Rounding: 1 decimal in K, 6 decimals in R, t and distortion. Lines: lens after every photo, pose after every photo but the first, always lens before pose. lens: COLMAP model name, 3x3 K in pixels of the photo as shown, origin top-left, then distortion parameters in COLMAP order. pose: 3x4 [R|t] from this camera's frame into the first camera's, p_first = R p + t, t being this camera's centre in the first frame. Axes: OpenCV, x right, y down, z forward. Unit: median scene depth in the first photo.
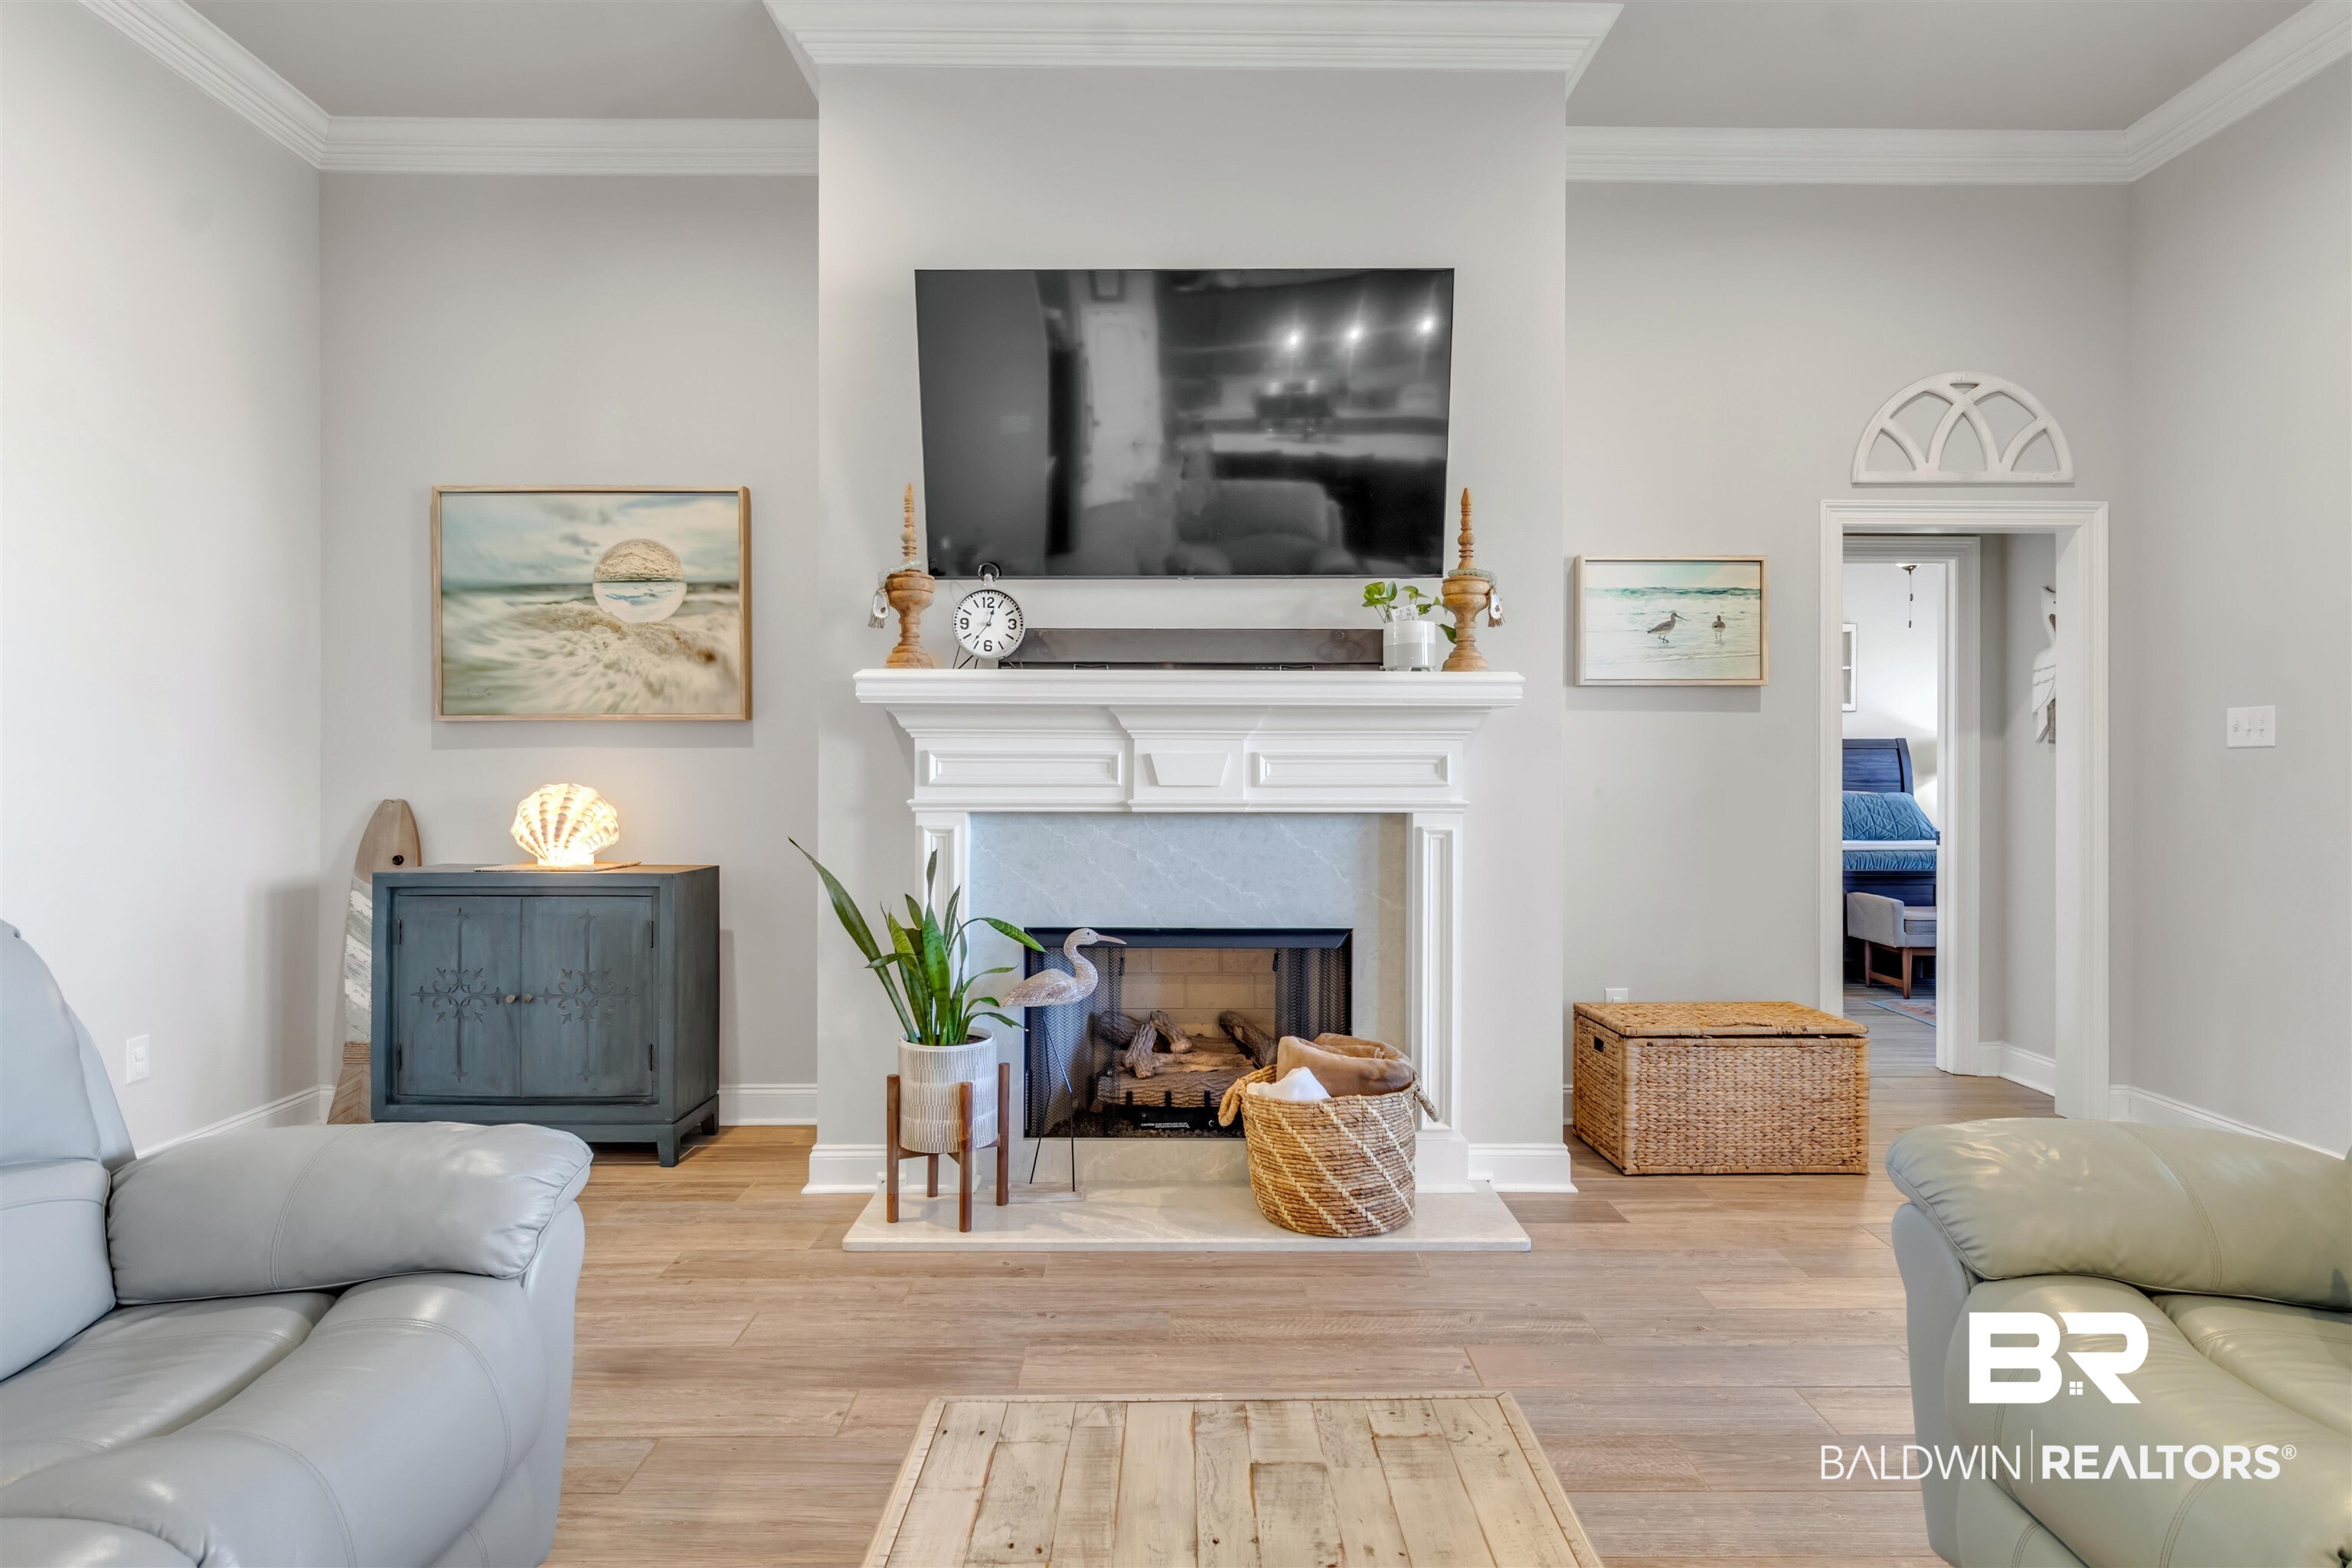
lens RADIAL K [[1392.4, 0, 1173.9], [0, 1392.4, 770.3], [0, 0, 1]] dist [0.004171, -0.001042]
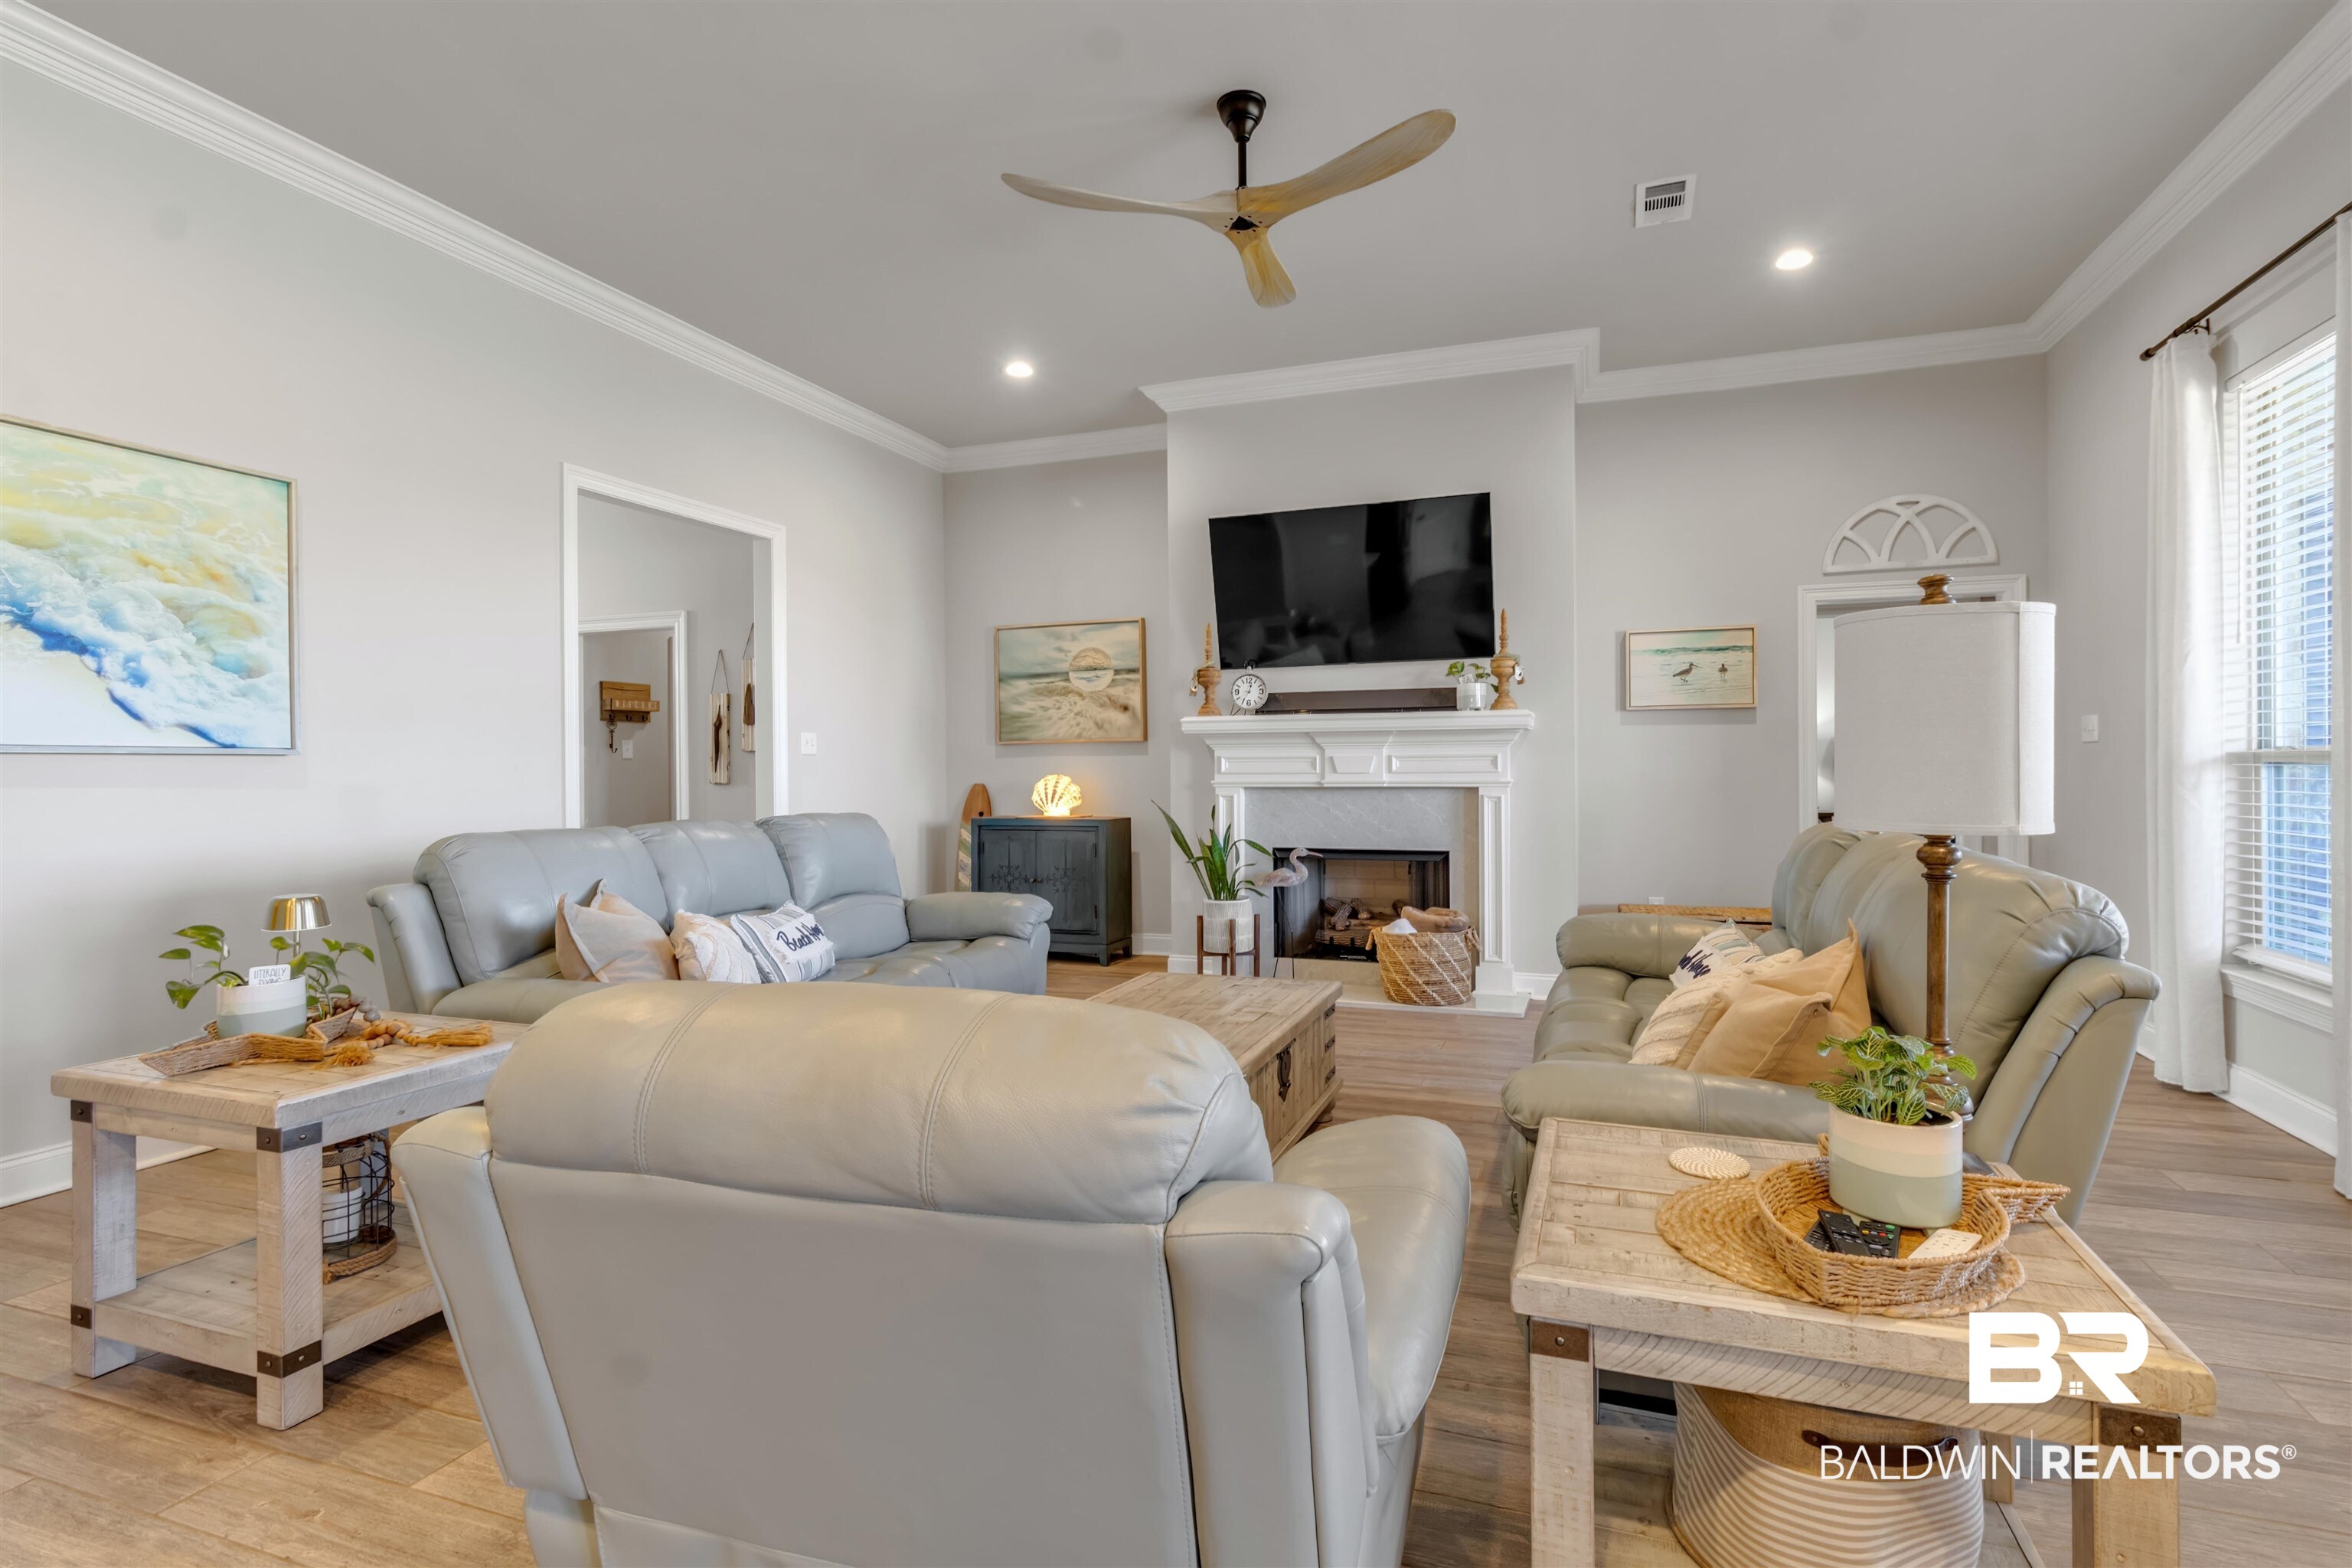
lens RADIAL K [[1108.3, 0, 1180.7], [0, 1108.3, 777.0], [0, 0, 1]] dist [0.001911, 0.003153]
pose [[0.949042, -0.006346, -0.315086, 0.251719], [0.009532, 0.999918, 0.008570, 0.001004], [0.315006, -0.011137, 0.949024, -0.486256]]
